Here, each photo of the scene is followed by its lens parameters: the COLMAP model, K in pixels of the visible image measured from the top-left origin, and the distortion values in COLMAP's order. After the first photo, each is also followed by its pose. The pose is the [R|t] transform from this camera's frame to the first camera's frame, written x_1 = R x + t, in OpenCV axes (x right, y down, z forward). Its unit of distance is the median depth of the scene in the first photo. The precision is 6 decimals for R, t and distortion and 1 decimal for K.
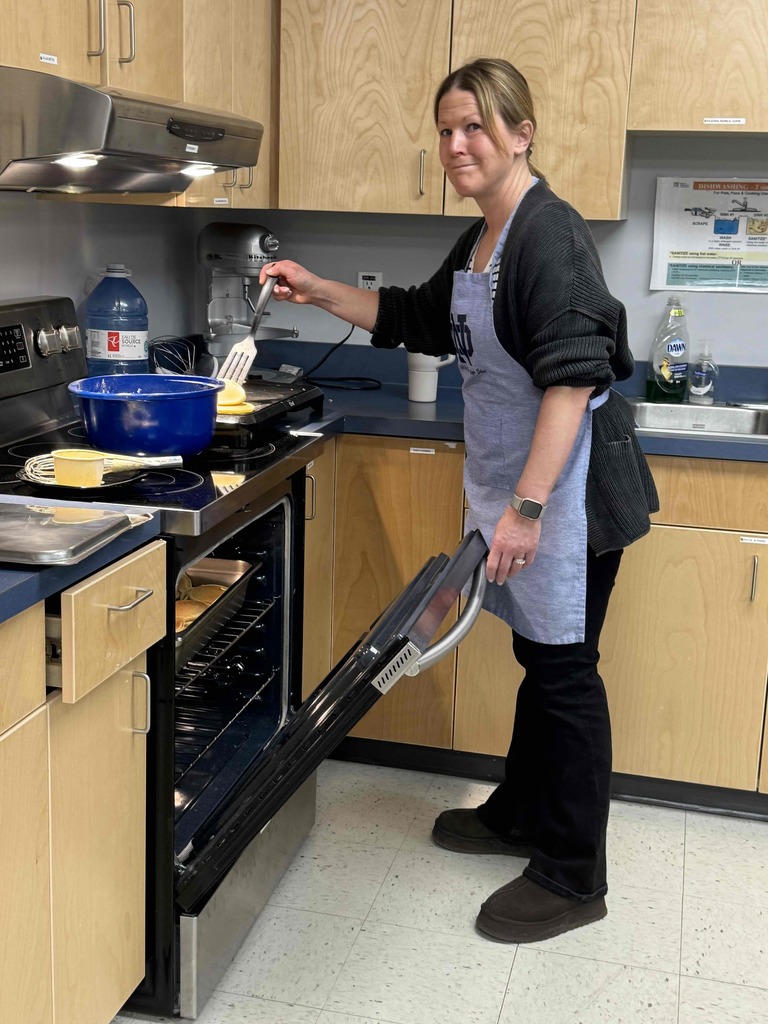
lens RADIAL K [[1320.7, 0, 384.1], [0, 1320.7, 511.6], [0, 0, 1]] dist [0.097822, 0.000000]
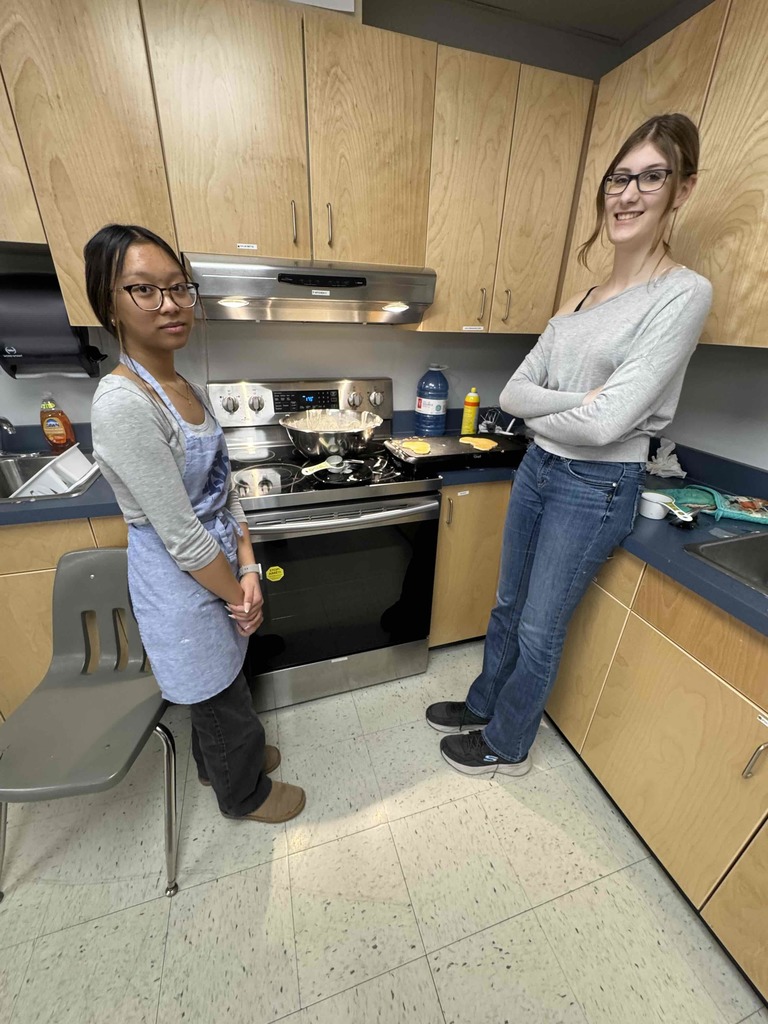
lens RADIAL K [[411.2, 0, 383.3], [0, 411.2, 509.8], [0, 0, 1]] dist [-0.000535, 0.000082]
pose [[0.514638, 0.344626, -0.785099, 0.304031], [-0.203970, 0.938588, 0.278298, -0.138438], [0.832793, 0.016914, 0.553326, 0.614548]]
